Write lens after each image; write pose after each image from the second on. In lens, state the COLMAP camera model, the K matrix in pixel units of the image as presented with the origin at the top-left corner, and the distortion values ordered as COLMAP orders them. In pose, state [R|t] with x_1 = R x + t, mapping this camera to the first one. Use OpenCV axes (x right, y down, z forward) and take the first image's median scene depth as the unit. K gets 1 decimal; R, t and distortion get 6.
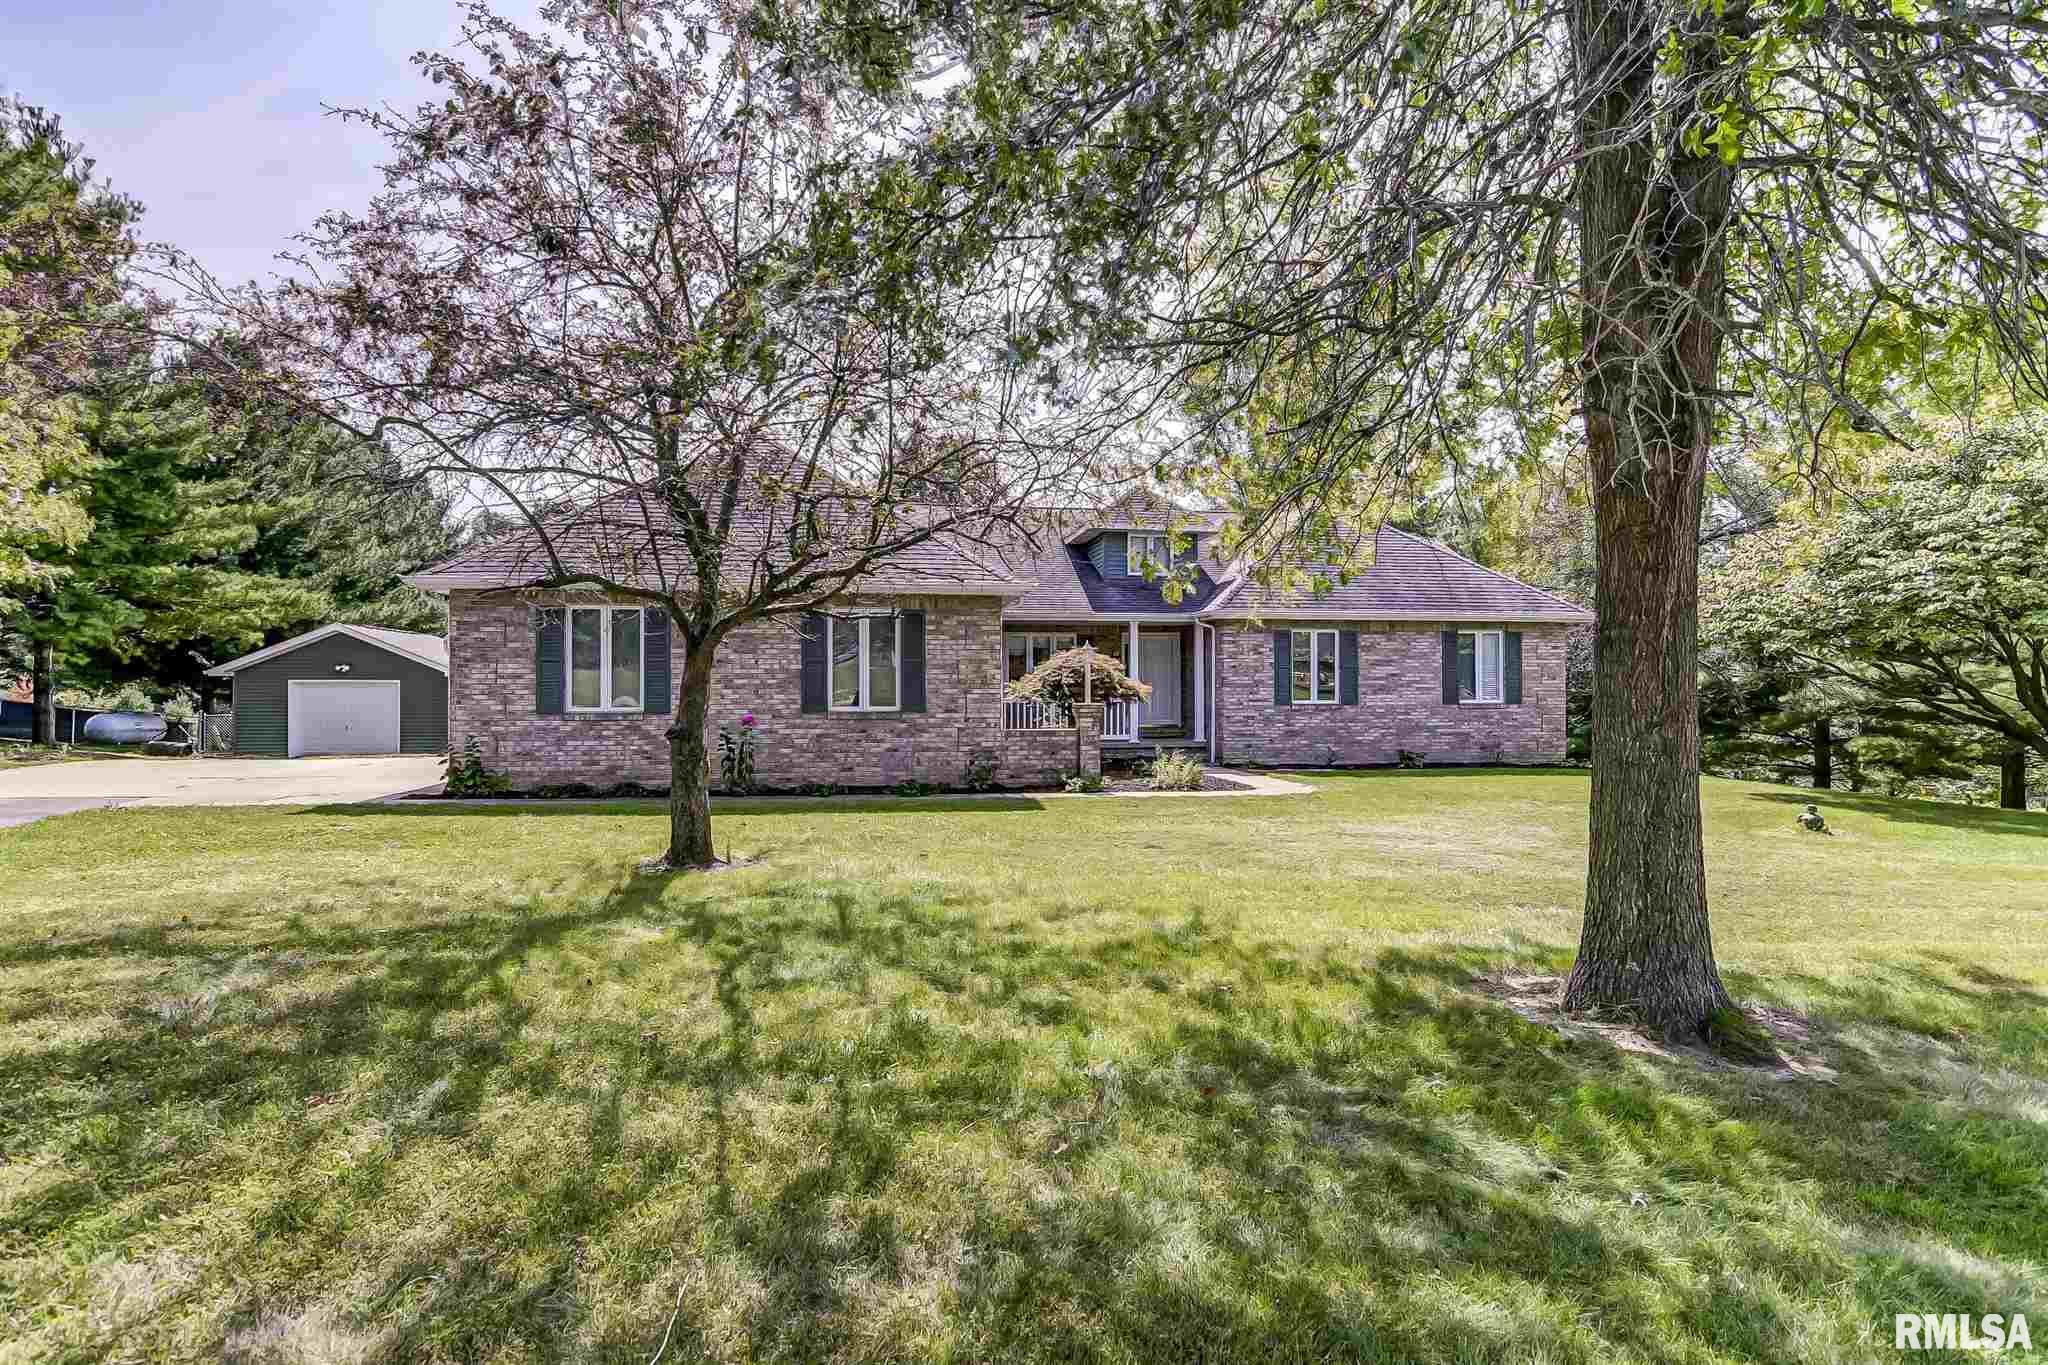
lens RADIAL K [[1031.5, 0, 1026.5], [0, 1031.5, 678.3], [0, 0, 1]] dist [0.003884, -0.003893]
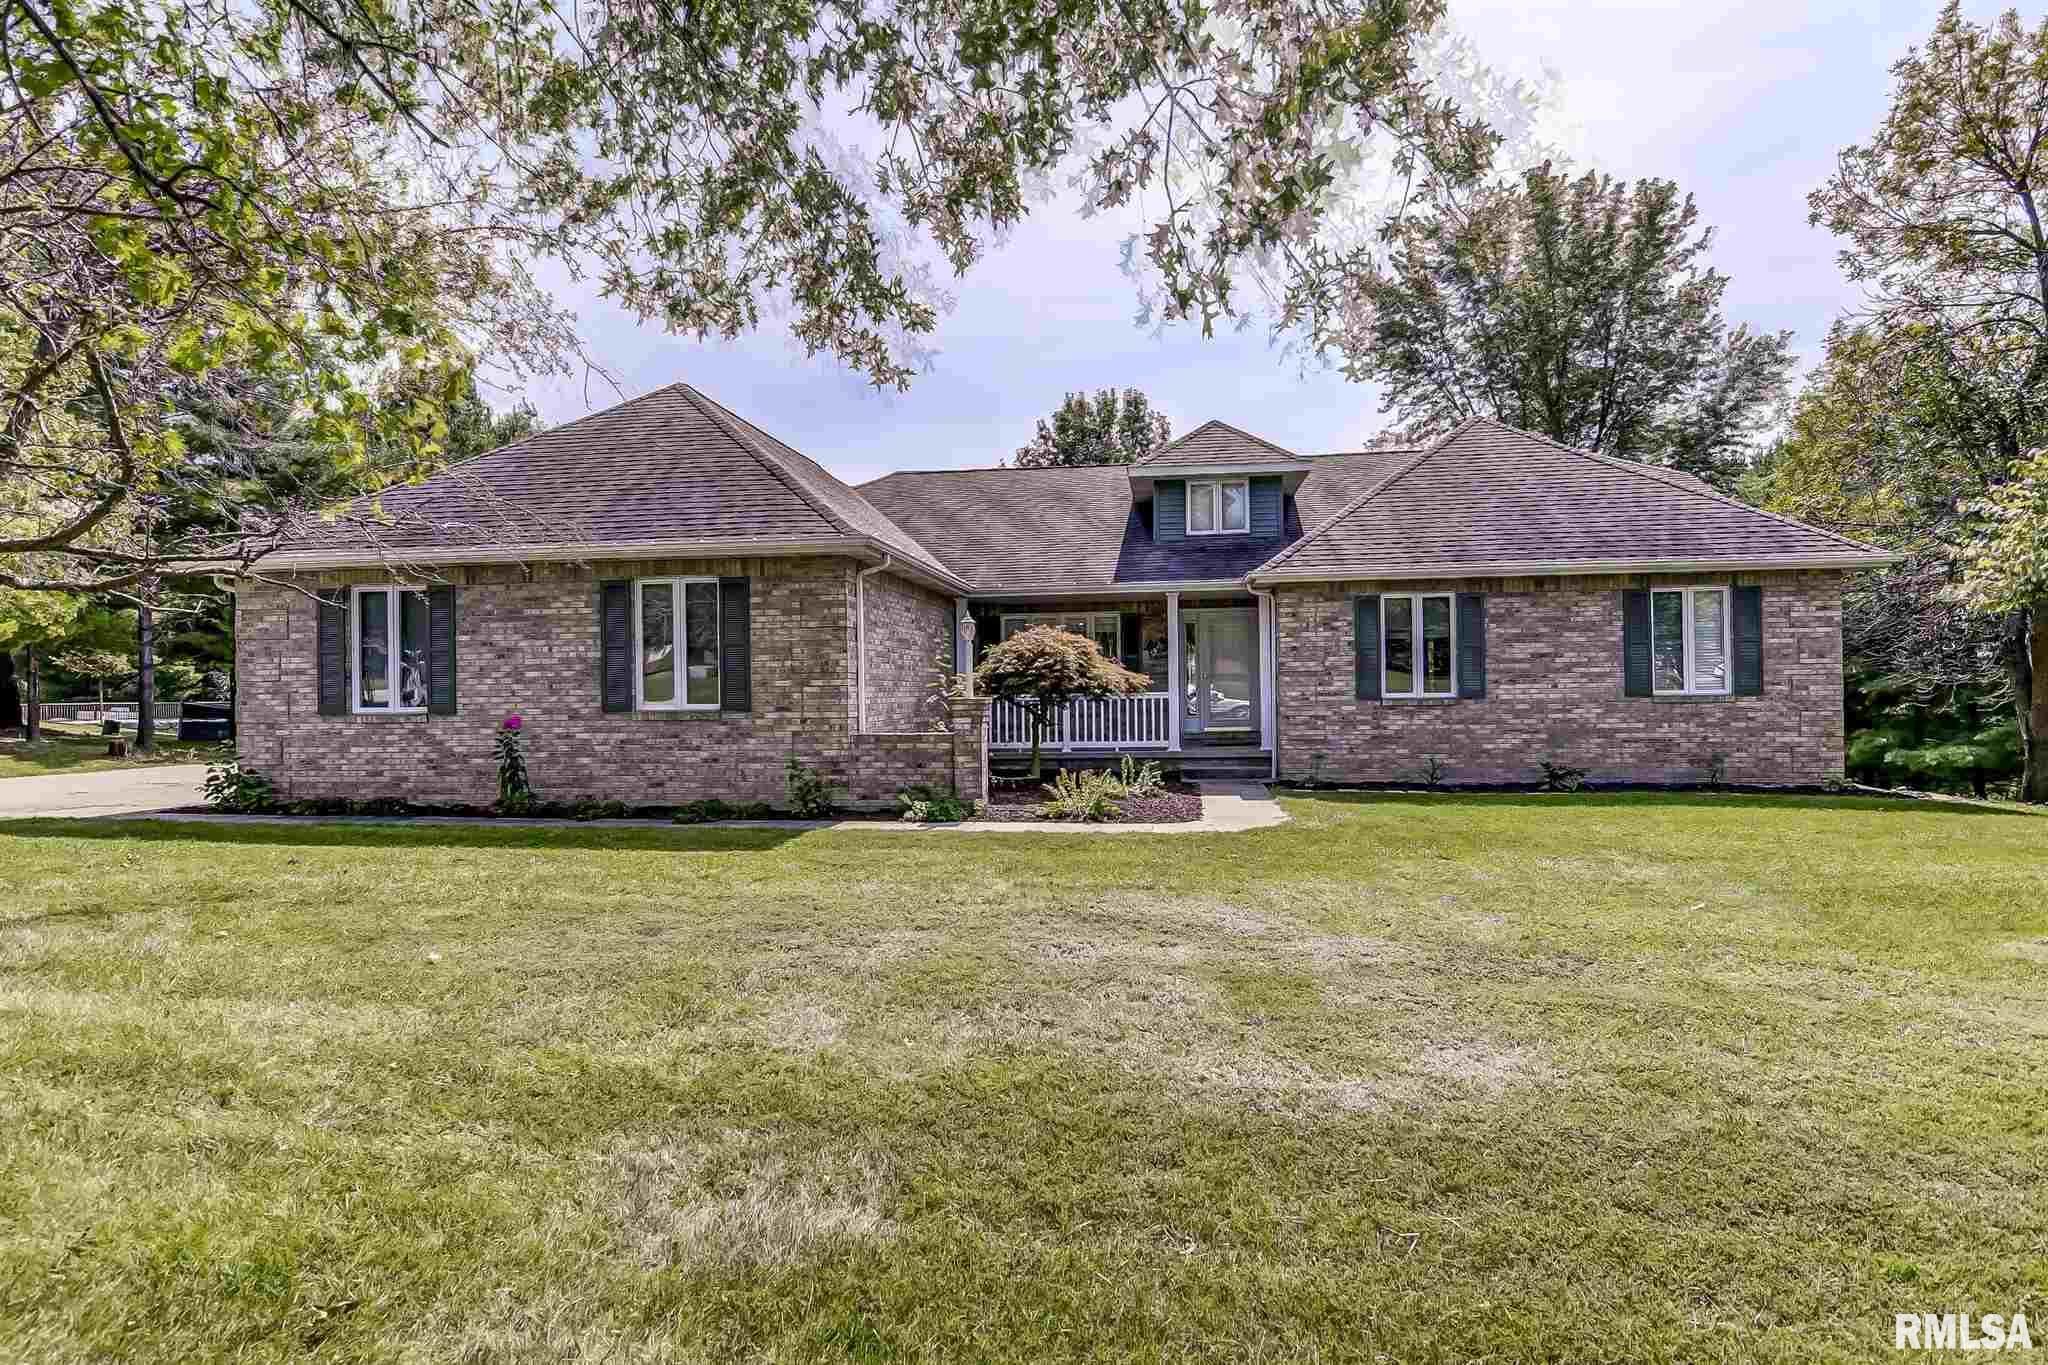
lens RADIAL K [[1031.5, 0, 1040.0], [0, 1031.5, 695.0], [0, 0, 1]] dist [0.003884, -0.003893]
pose [[0.956373, -0.011170, -0.291935, 0.237295], [0.014416, 0.999856, 0.008968, 0.012552], [0.291792, -0.012785, 0.956396, 0.241983]]
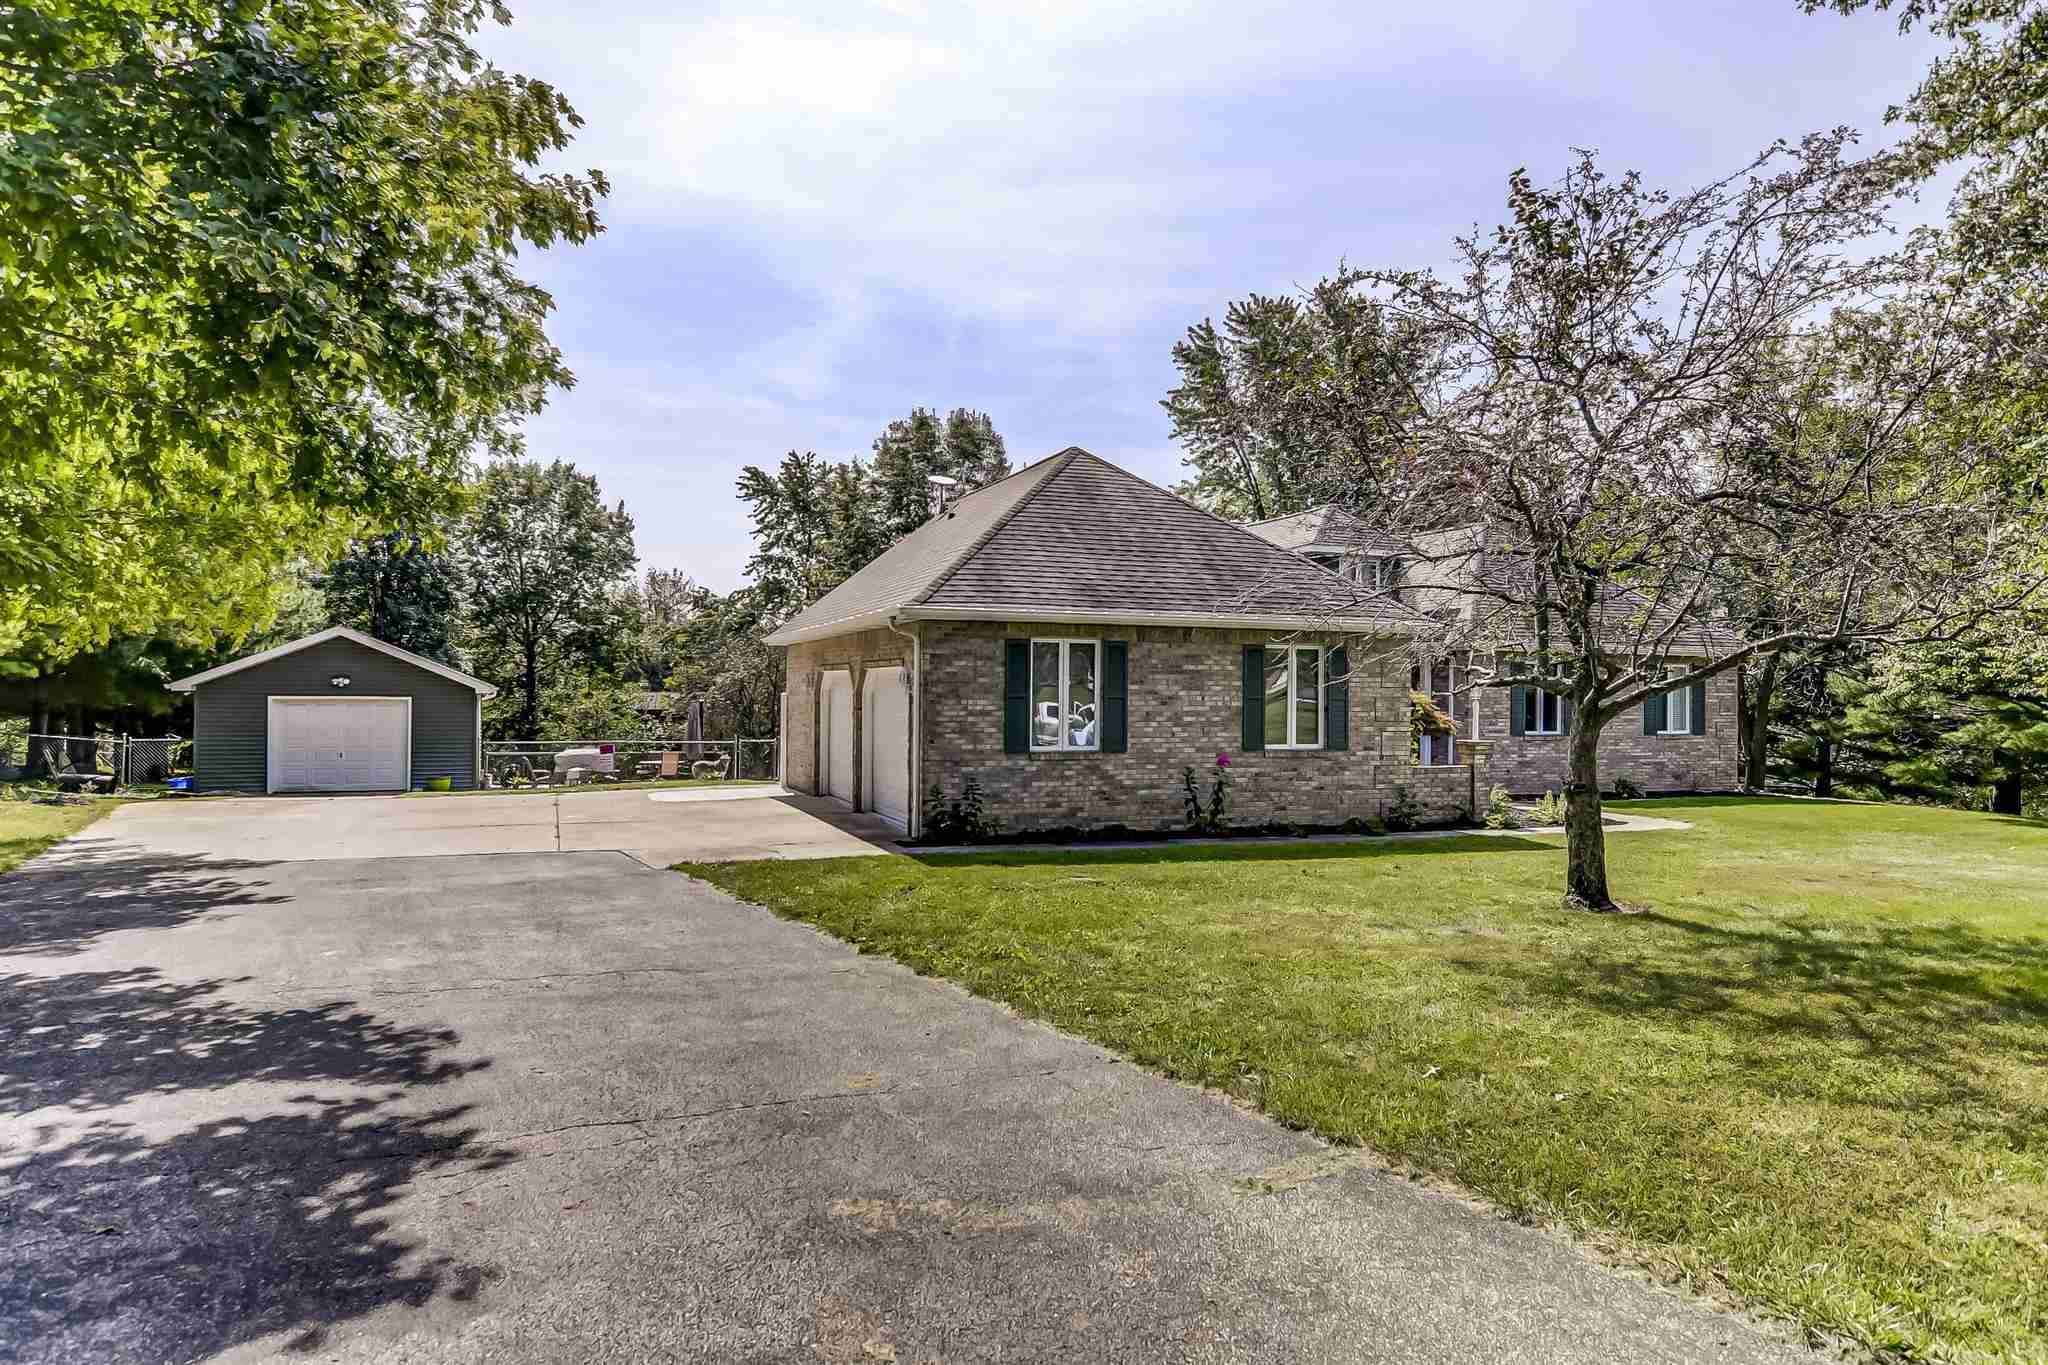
lens RADIAL K [[1190.7, 0, 1007.2], [0, 1190.7, 685.9], [0, 0, 1]] dist [0.005688, 0.000329]
pose [[0.979480, 0.009795, 0.201301, -0.471398], [-0.010177, 0.999948, 0.000864, -0.019102], [-0.201282, -0.002895, 0.979529, -0.043538]]
